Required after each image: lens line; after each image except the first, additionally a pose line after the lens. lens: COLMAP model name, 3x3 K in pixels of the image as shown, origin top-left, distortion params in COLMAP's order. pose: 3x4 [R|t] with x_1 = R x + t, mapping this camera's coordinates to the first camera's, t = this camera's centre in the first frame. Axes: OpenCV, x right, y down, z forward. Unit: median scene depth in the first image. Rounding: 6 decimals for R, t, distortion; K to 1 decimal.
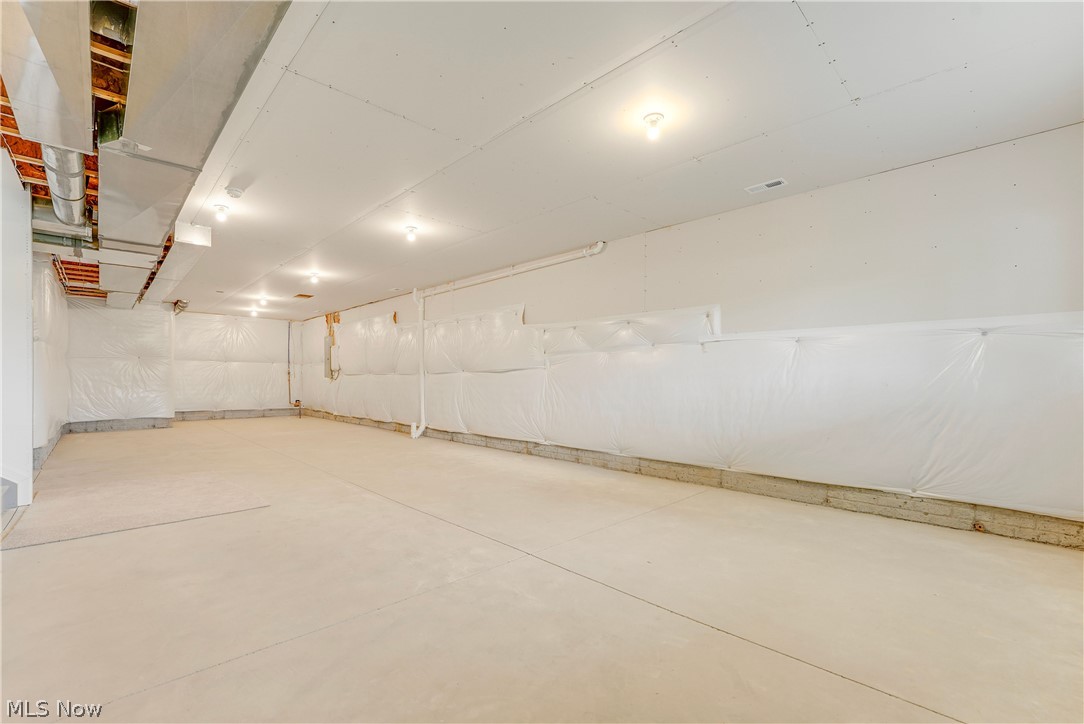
lens RADIAL K [[461.0, 0, 543.6], [0, 461.0, 373.7], [0, 0, 1]] dist [-0.001172, -0.000207]
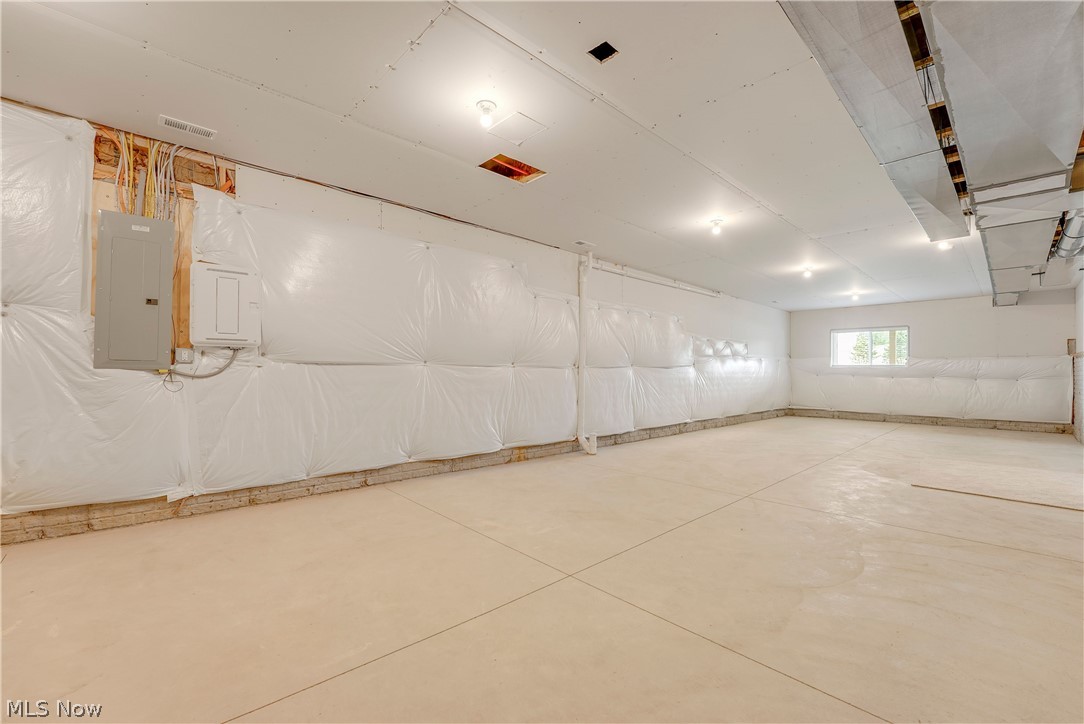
lens RADIAL K [[461.0, 0, 543.6], [0, 461.0, 373.7], [0, 0, 1]] dist [-0.001172, -0.000207]
pose [[0.013646, 0.002044, 0.999905, -1.115062], [-0.009821, 0.999950, -0.001910, 0.013982], [-0.999859, -0.009794, 0.013665, 1.160769]]
